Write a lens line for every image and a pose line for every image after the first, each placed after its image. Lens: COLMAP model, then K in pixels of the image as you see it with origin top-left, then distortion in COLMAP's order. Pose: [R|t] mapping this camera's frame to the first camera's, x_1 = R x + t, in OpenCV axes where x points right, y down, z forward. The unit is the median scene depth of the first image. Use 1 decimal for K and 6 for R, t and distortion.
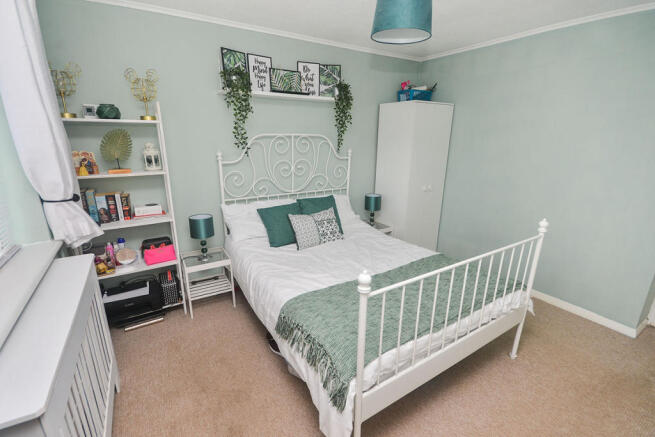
lens RADIAL K [[295.3, 0, 317.0], [0, 295.3, 227.0], [0, 0, 1]] dist [0.002722, -0.004277]
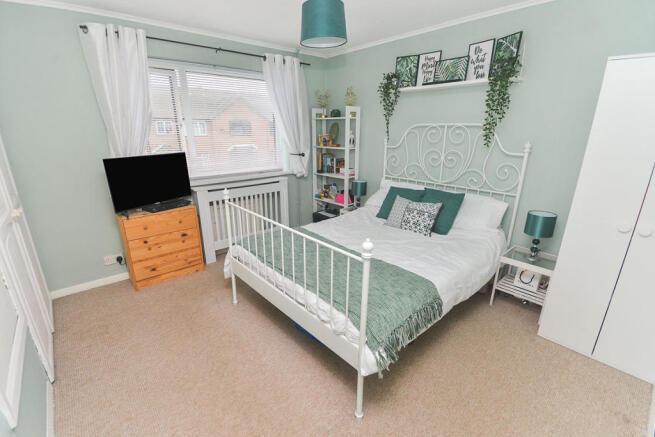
lens RADIAL K [[276.3, 0, 329.5], [0, 276.3, 215.7], [0, 0, 1]] dist [0.001235, -0.000065]
pose [[0.209694, 0.297851, -0.931297, 0.804655], [-0.279654, 0.930954, 0.234773, -0.139043], [0.936921, 0.211211, 0.278511, 0.453034]]
